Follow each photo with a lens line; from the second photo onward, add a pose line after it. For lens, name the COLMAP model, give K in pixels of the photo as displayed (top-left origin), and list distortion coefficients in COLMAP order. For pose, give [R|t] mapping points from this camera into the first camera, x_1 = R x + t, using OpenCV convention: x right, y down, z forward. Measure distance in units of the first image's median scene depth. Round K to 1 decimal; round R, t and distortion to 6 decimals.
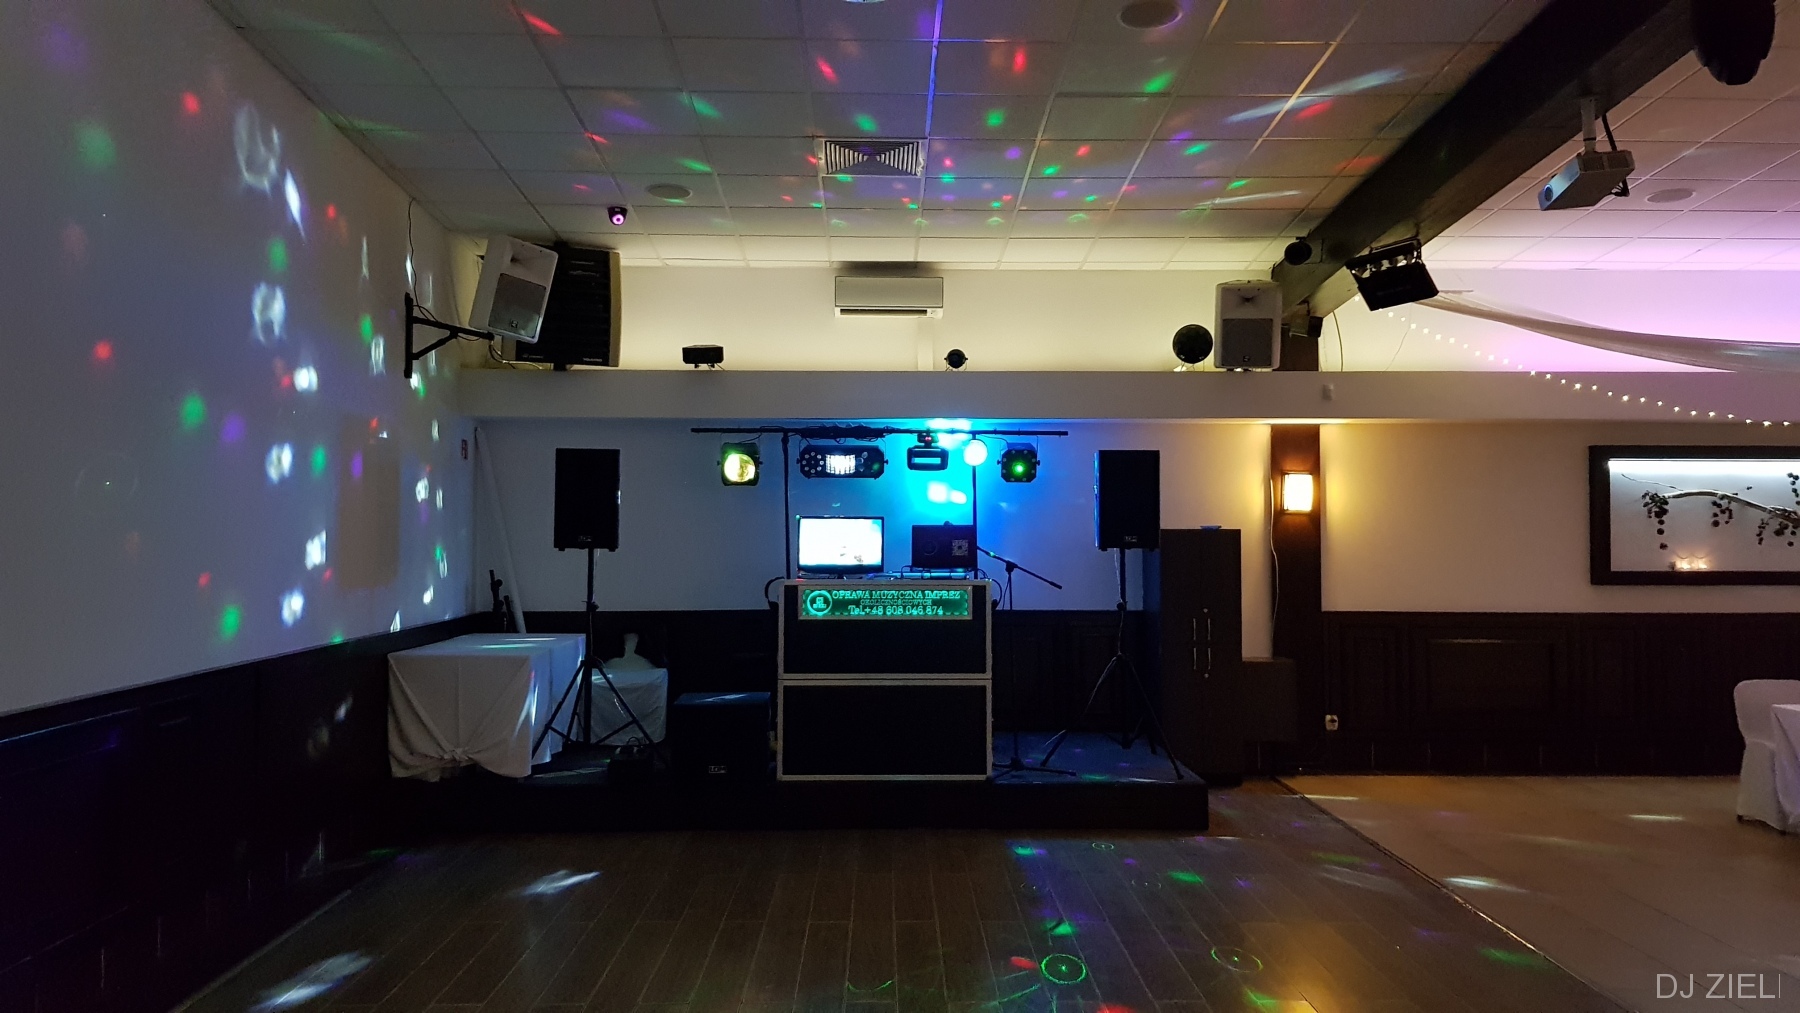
lens RADIAL K [[1406.5, 0, 888.5], [0, 1406.5, 474.8], [0, 0, 1]] dist [0.062690, -0.098852]
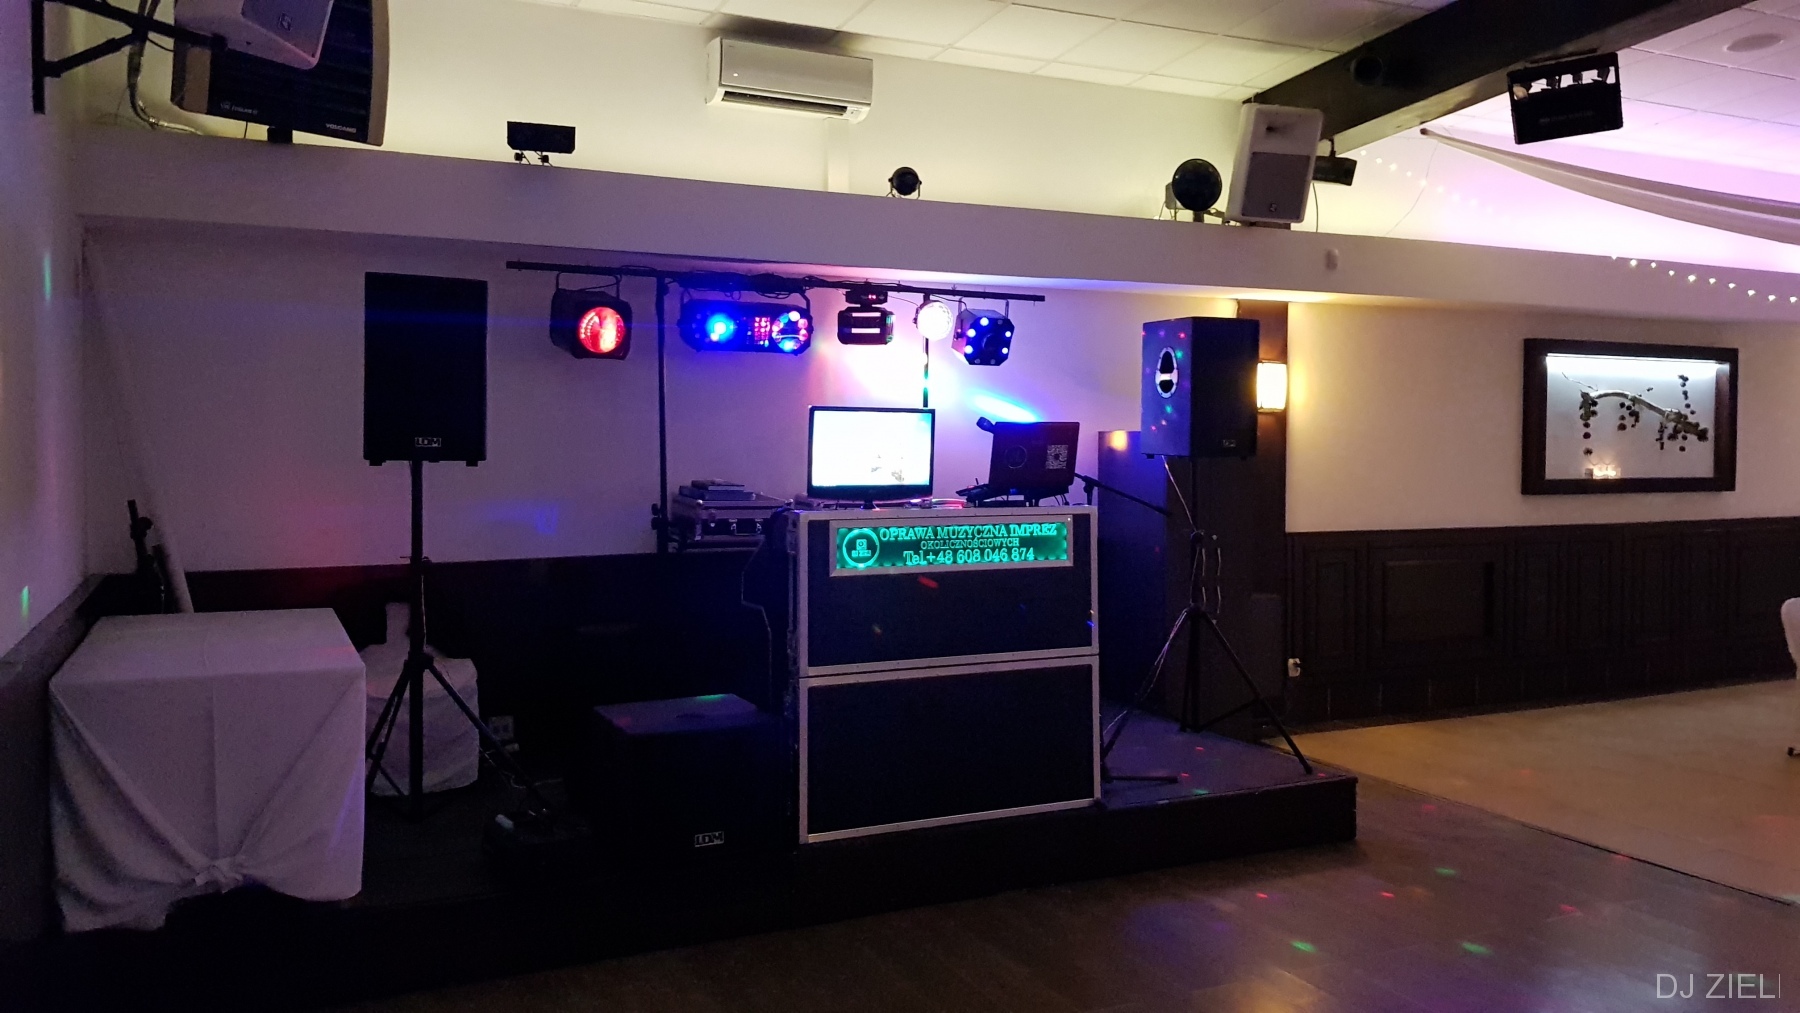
lens RADIAL K [[1406.5, 0, 903.1], [0, 1406.5, 481.9], [0, 0, 1]] dist [0.062690, -0.098852]
pose [[0.905355, -0.011541, 0.424500, -0.252010], [-0.017719, 0.997733, 0.064917, 0.019399], [-0.424287, -0.066294, 0.903098, 0.384481]]
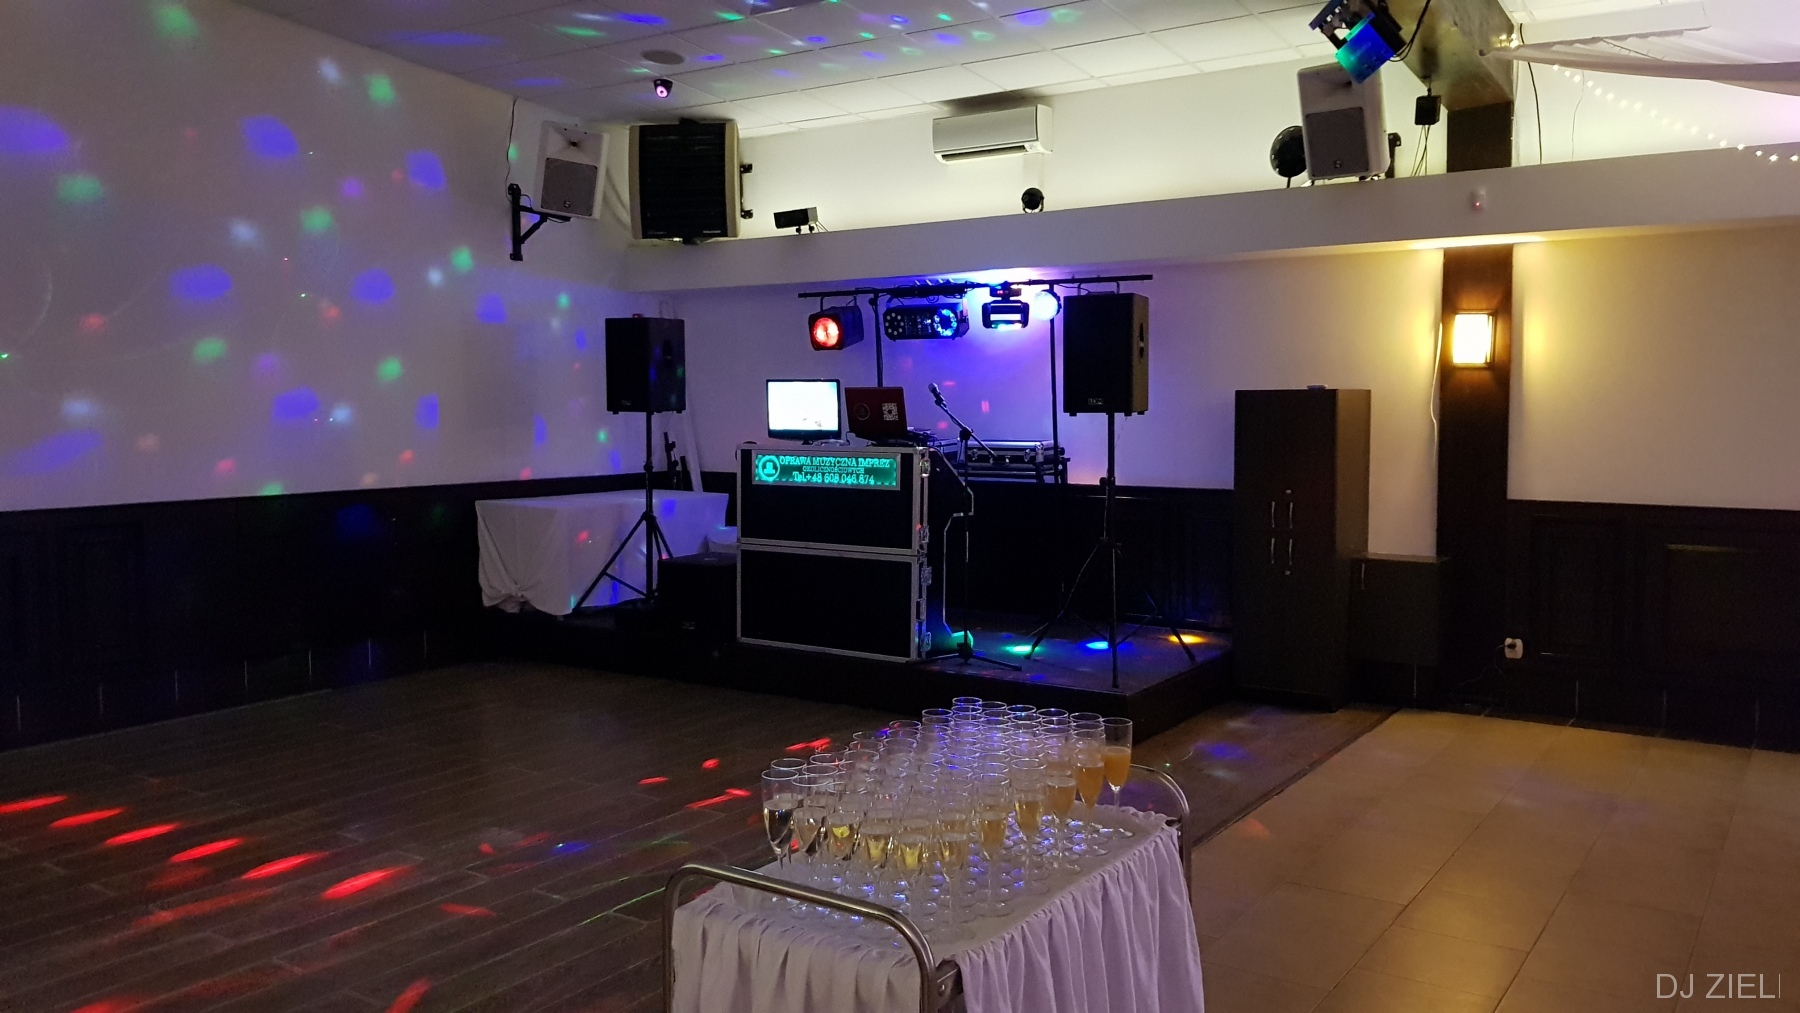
lens RADIAL K [[1406.5, 0, 846.3], [0, 1406.5, 491.6], [0, 0, 1]] dist [0.062690, -0.098852]
pose [[0.802843, 0.034578, -0.595187, 0.499824], [0.026221, 0.995303, 0.093192, 0.015153], [0.595613, -0.090425, 0.798165, 0.215812]]
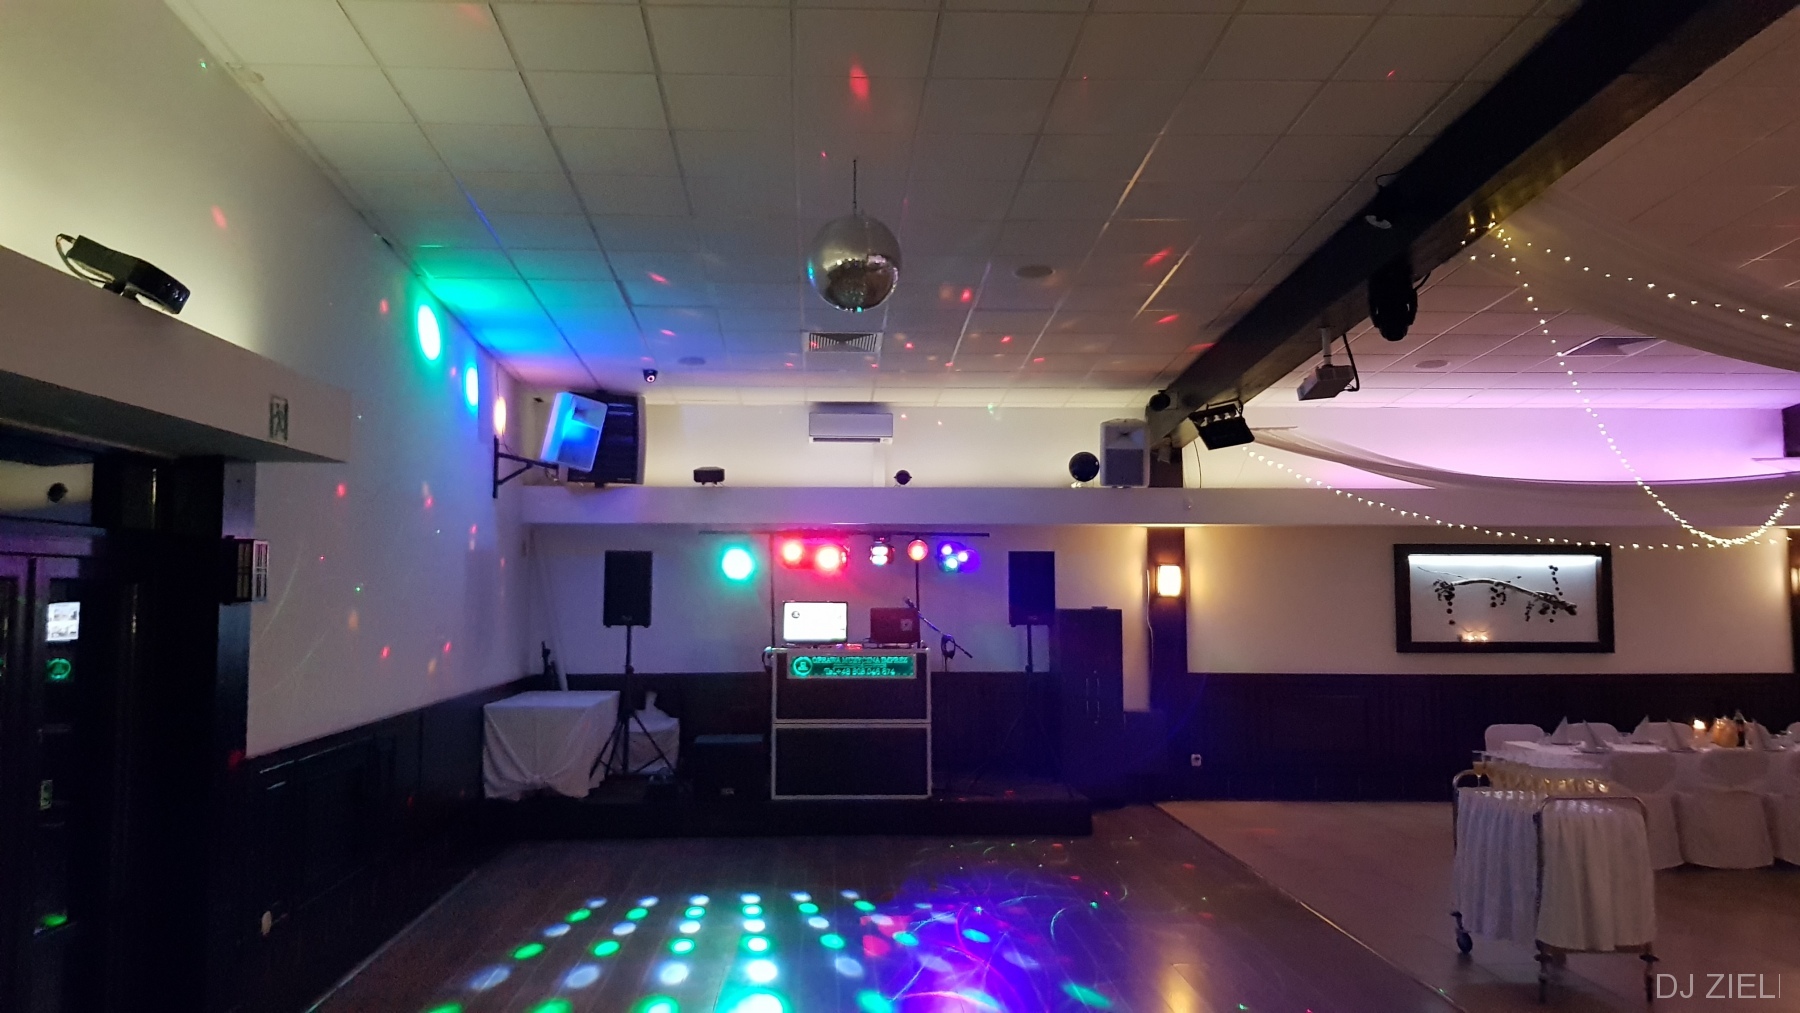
lens RADIAL K [[1406.5, 0, 836.9], [0, 1406.5, 474.9], [0, 0, 1]] dist [0.062690, -0.098852]
pose [[0.999983, -0.000365, 0.005886, -0.021071], [0.000634, 0.998952, -0.045757, -0.026314], [-0.005864, 0.045760, 0.998935, -0.305215]]
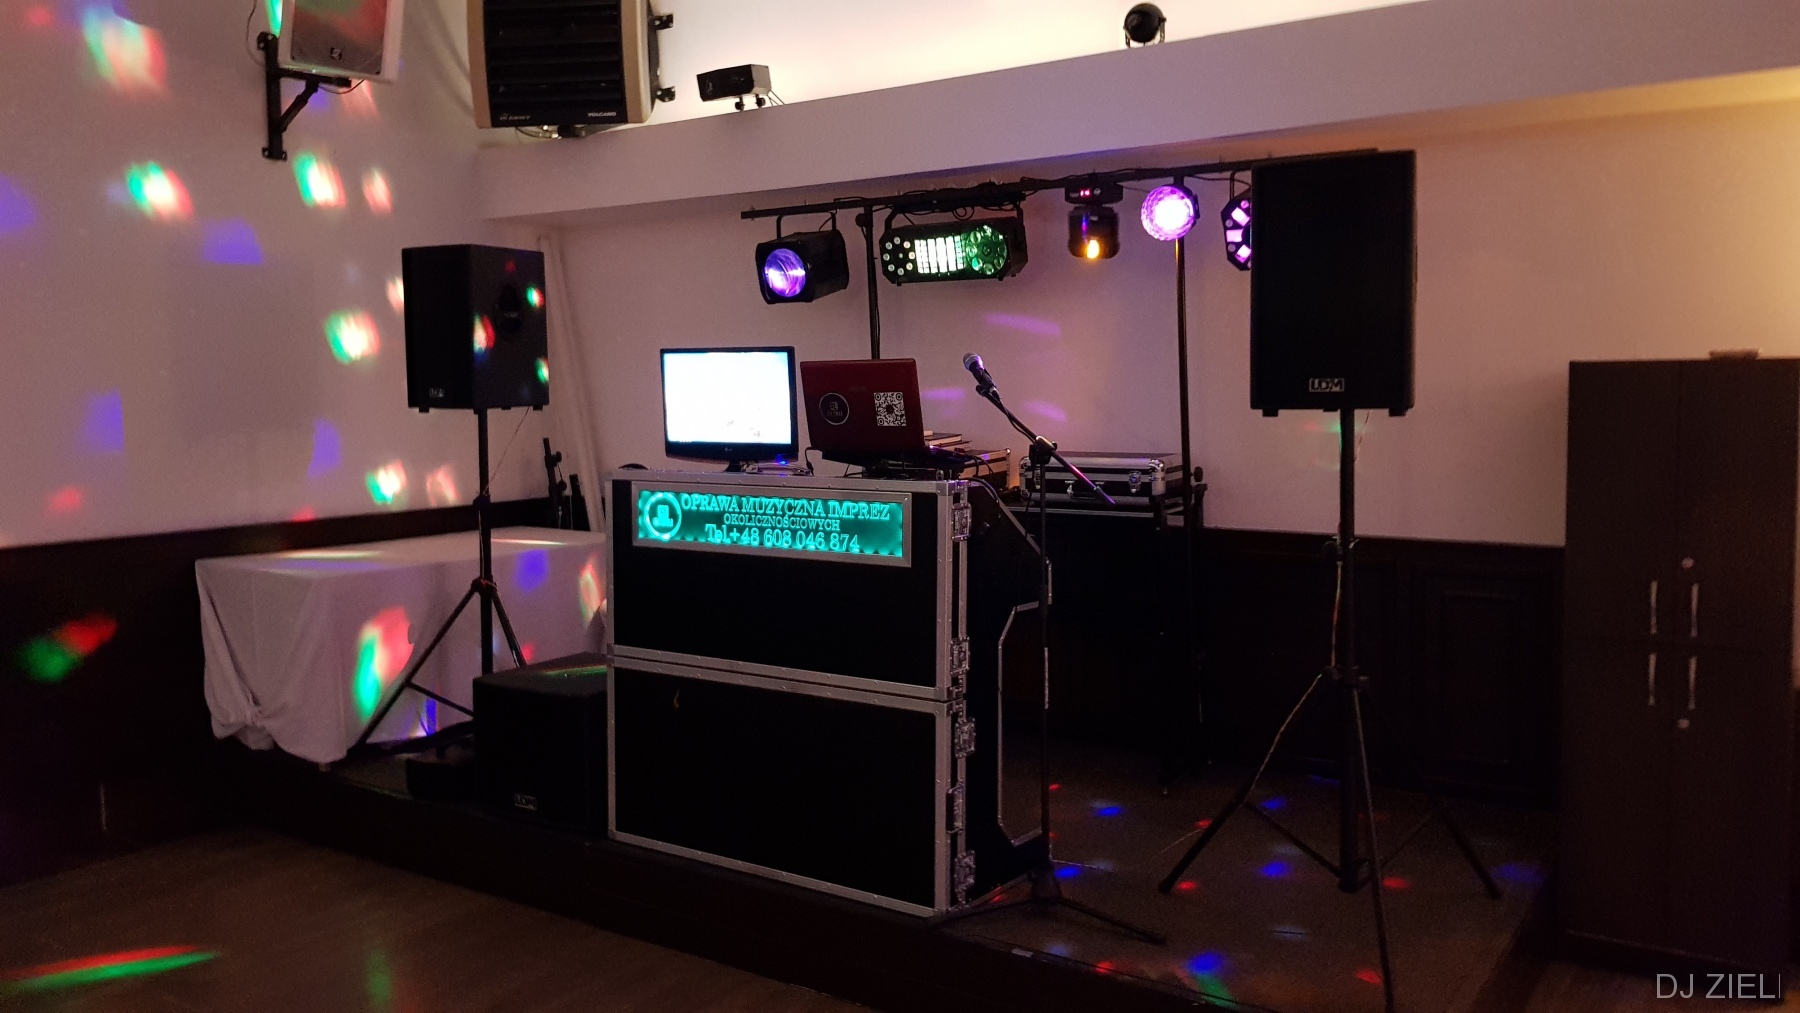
lens RADIAL K [[1406.5, 0, 873.4], [0, 1406.5, 471.4], [0, 0, 1]] dist [0.062690, -0.098852]
pose [[0.809804, 0.026051, -0.586121, 0.273439], [0.033041, 0.995403, 0.089893, 0.026723], [0.585769, -0.092161, 0.805221, 0.546530]]
